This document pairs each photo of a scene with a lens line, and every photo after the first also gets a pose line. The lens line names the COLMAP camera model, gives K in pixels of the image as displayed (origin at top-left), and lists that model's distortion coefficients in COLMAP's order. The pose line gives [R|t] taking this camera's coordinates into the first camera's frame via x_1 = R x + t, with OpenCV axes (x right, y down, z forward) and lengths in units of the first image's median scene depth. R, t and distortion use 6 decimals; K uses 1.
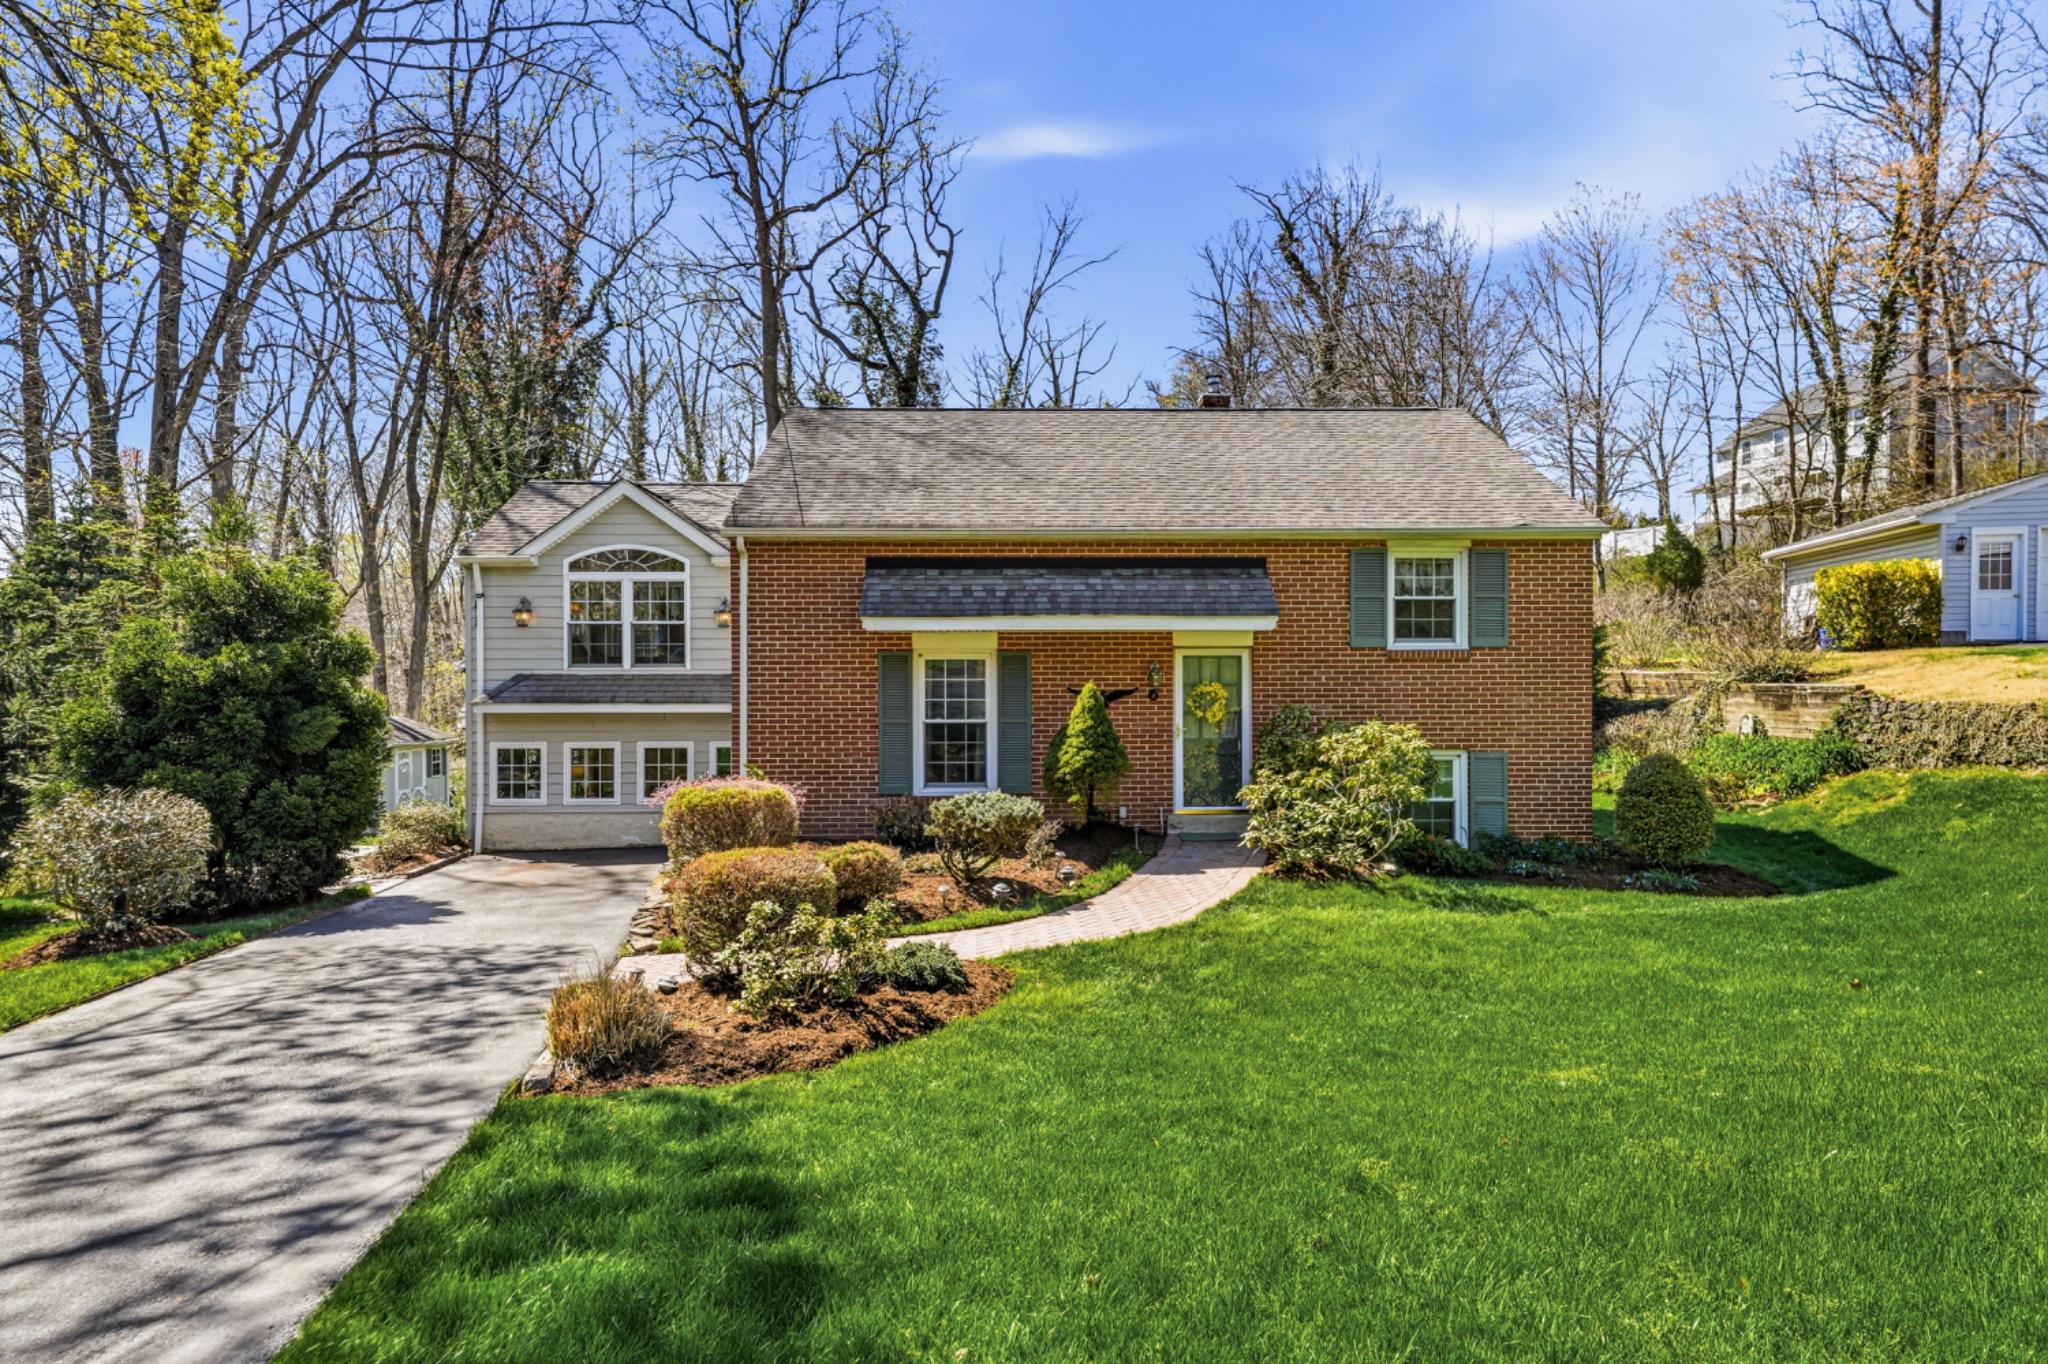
lens RADIAL K [[1115.7, 0, 1024.0], [0, 1115.7, 682.0], [0, 0, 1]] dist [0.013882, -0.001641]
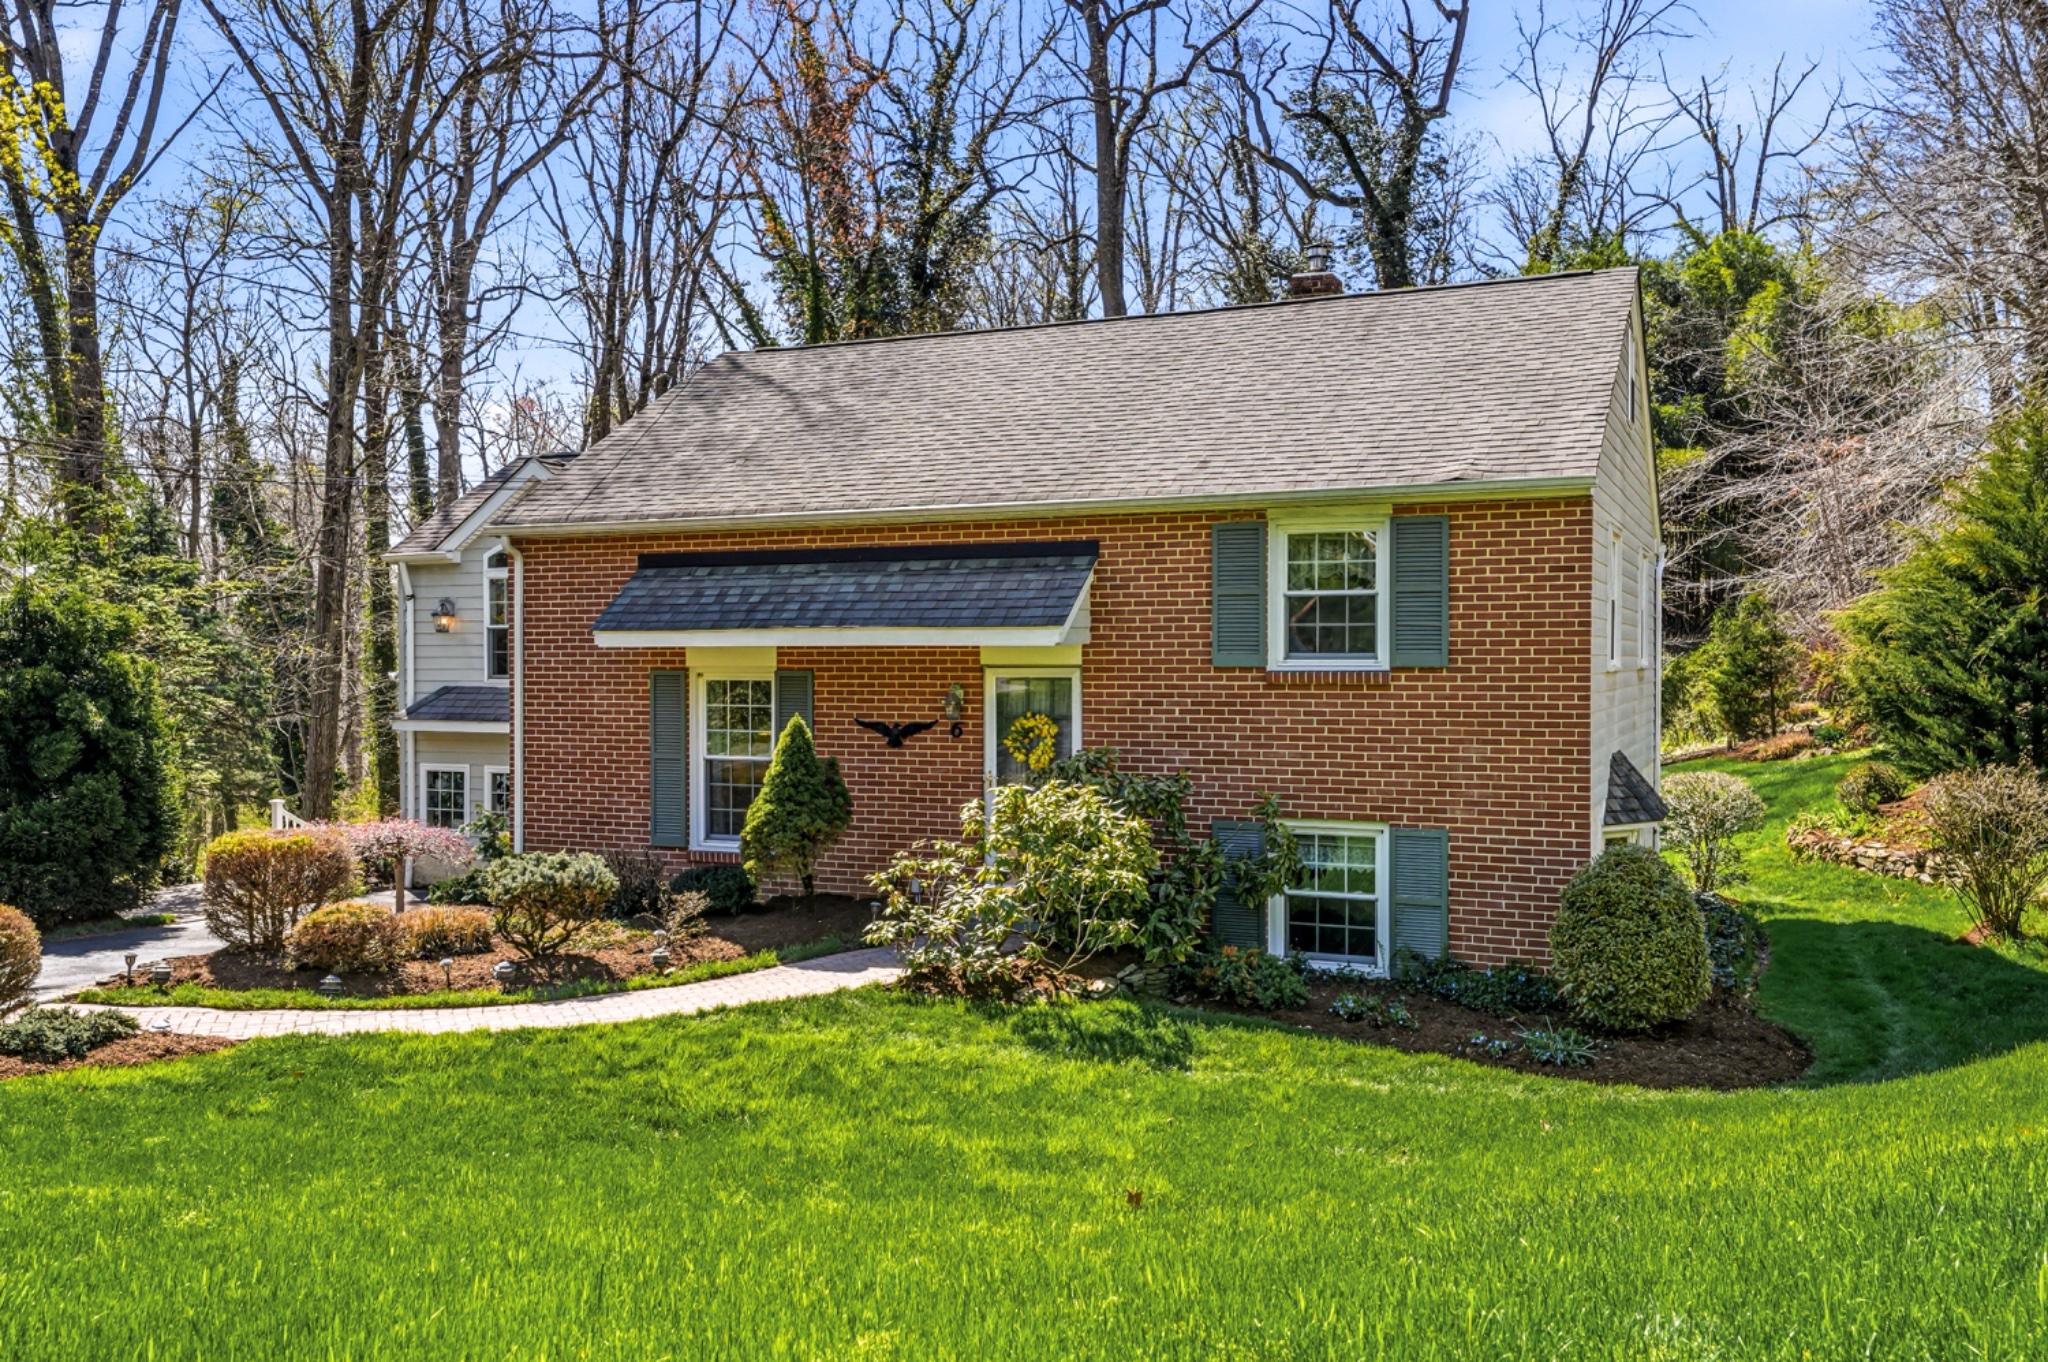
lens RADIAL K [[1657.5, 0, 1007.9], [0, 1657.5, 685.1], [0, 0, 1]] dist [0.025615, 0.007702]
pose [[0.900335, 0.008504, -0.435115, 0.512656], [-0.002056, 0.999881, 0.015287, -0.029023], [0.435193, -0.012868, 0.900245, 0.019607]]
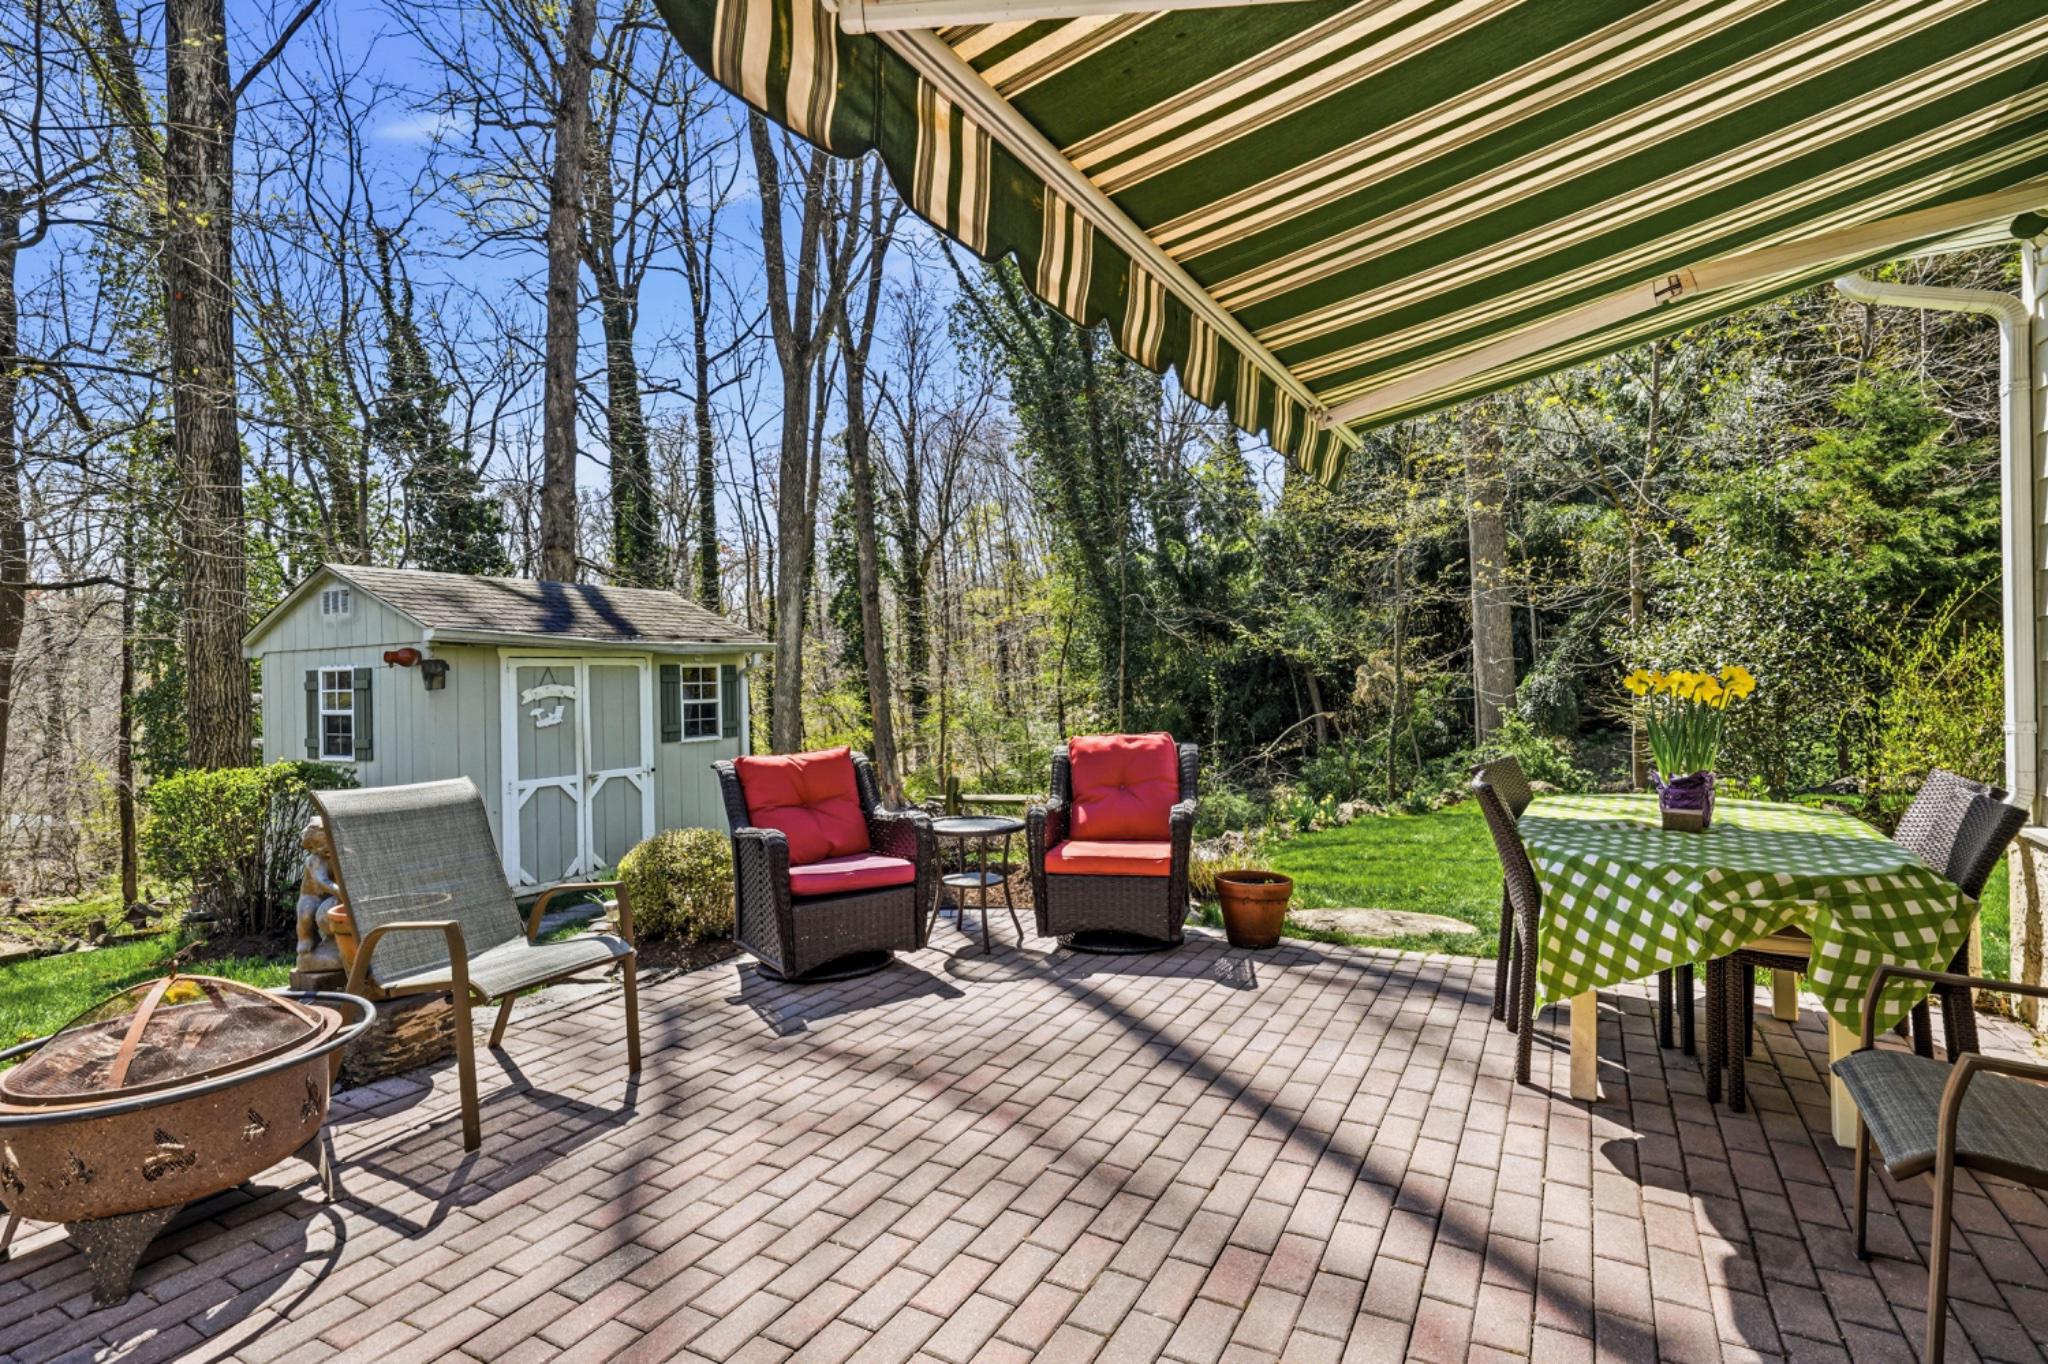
lens RADIAL K [[988.5, 0, 1013.5], [0, 988.5, 677.4], [0, 0, 1]] dist [-0.002415, -0.000066]
pose [[0.848815, -0.007703, -0.528635, -0.448960], [0.017105, 0.999771, 0.012896, 0.104861], [0.528414, -0.019988, 0.848752, 1.334189]]
